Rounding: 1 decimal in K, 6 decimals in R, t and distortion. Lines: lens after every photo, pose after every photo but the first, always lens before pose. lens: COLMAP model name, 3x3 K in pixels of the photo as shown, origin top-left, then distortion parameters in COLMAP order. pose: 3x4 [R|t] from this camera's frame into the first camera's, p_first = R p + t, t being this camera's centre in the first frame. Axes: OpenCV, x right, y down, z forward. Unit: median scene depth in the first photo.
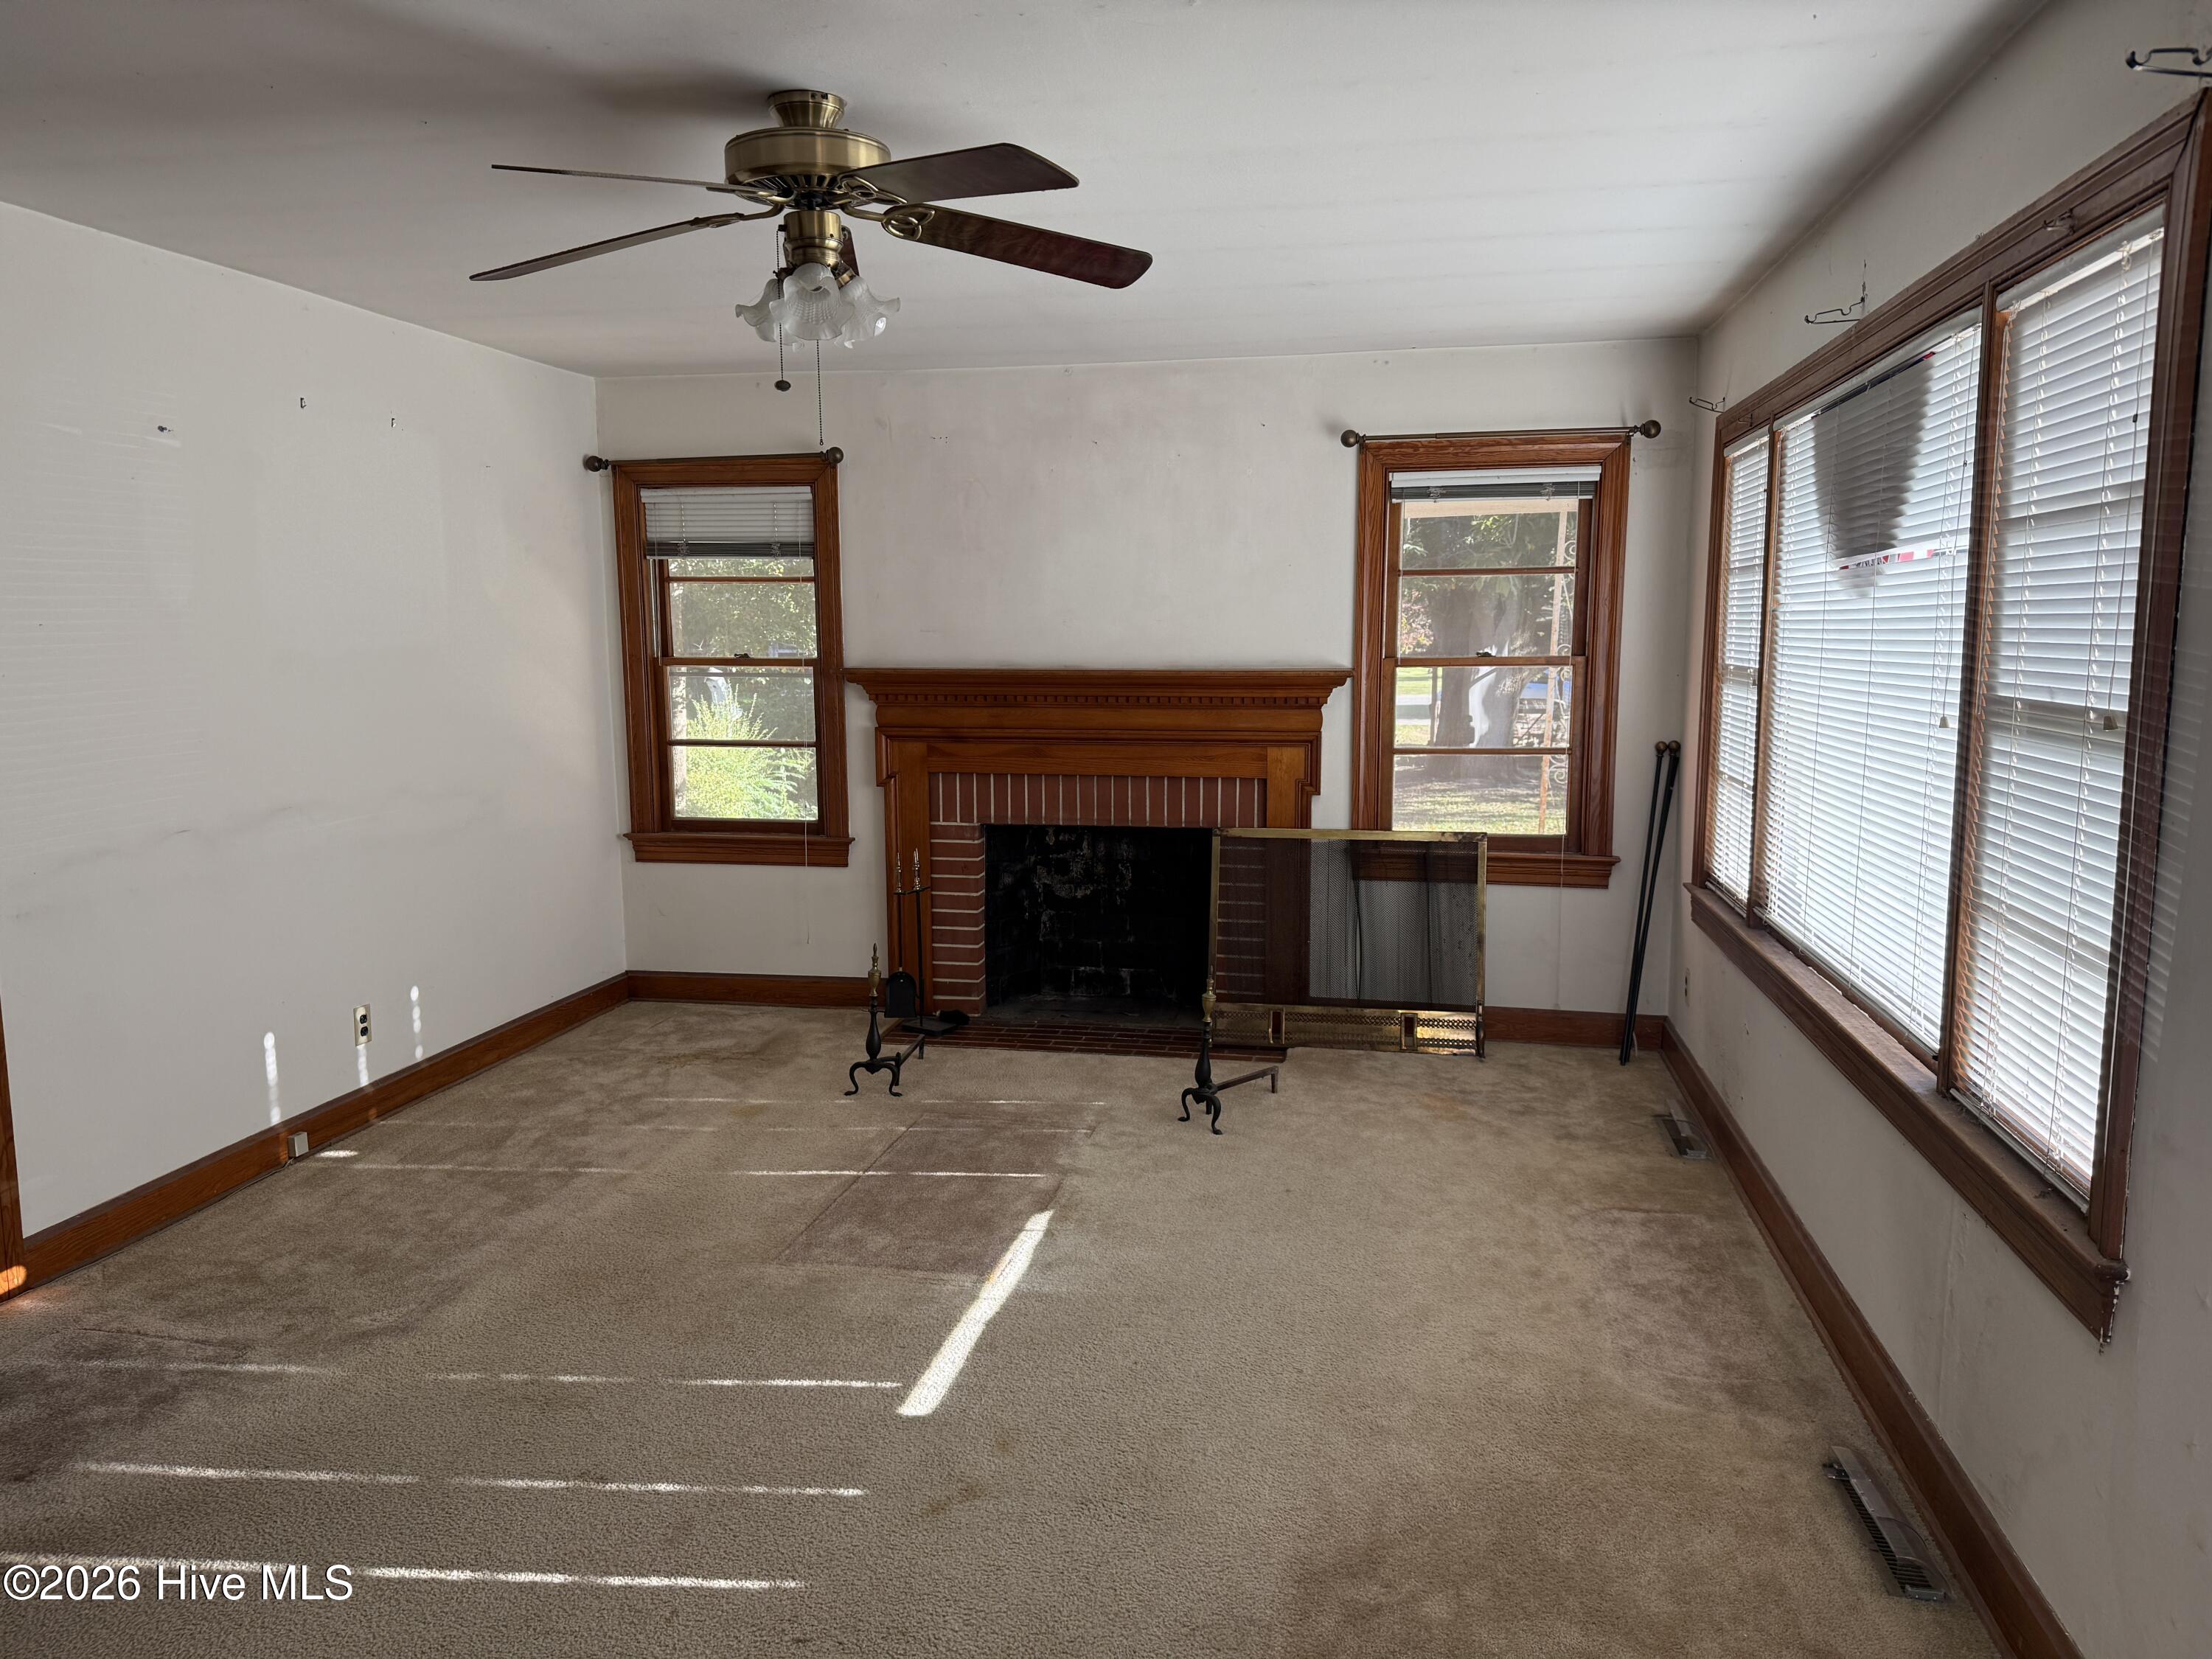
lens RADIAL K [[1545.1, 0, 1122.5], [0, 1545.1, 844.6], [0, 0, 1]] dist [0.139734, -0.232369]
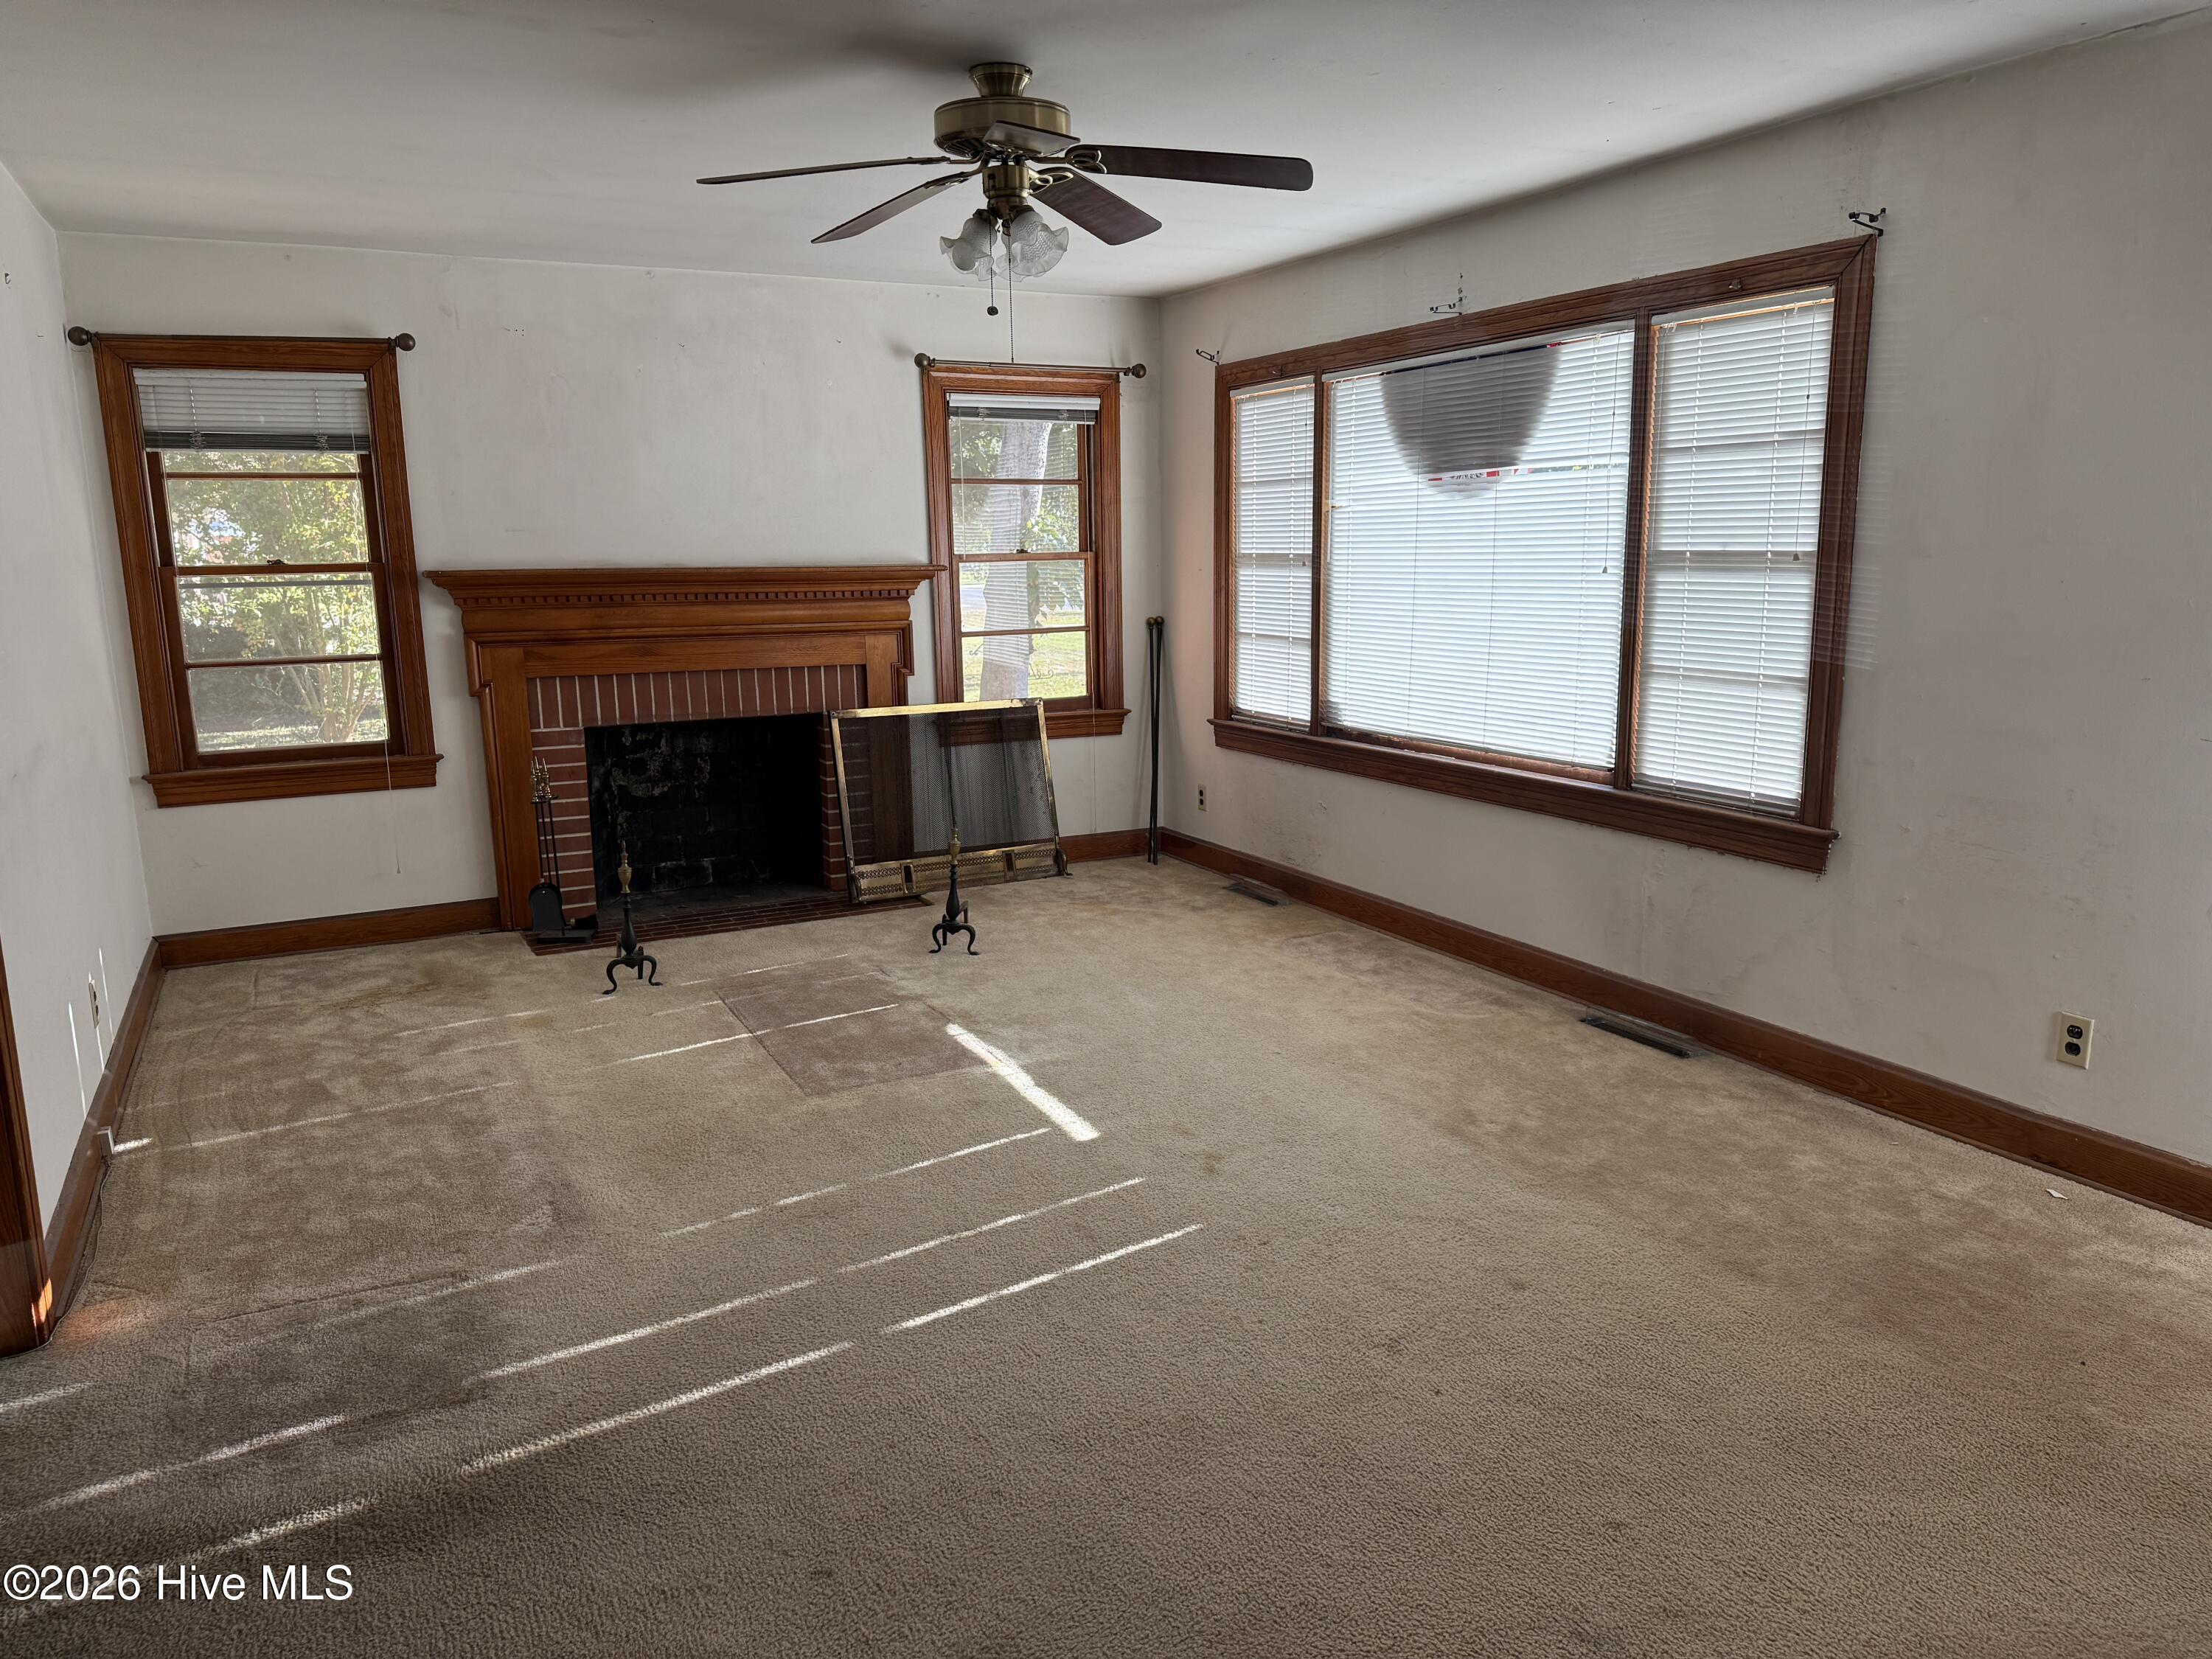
lens RADIAL K [[1545.1, 0, 1122.5], [0, 1545.1, 844.6], [0, 0, 1]] dist [0.139734, -0.232369]
pose [[0.783641, -0.128950, 0.607683, -0.467325], [0.098022, 0.991631, 0.084020, 0.011151], [-0.613432, -0.006275, 0.789723, -0.006484]]
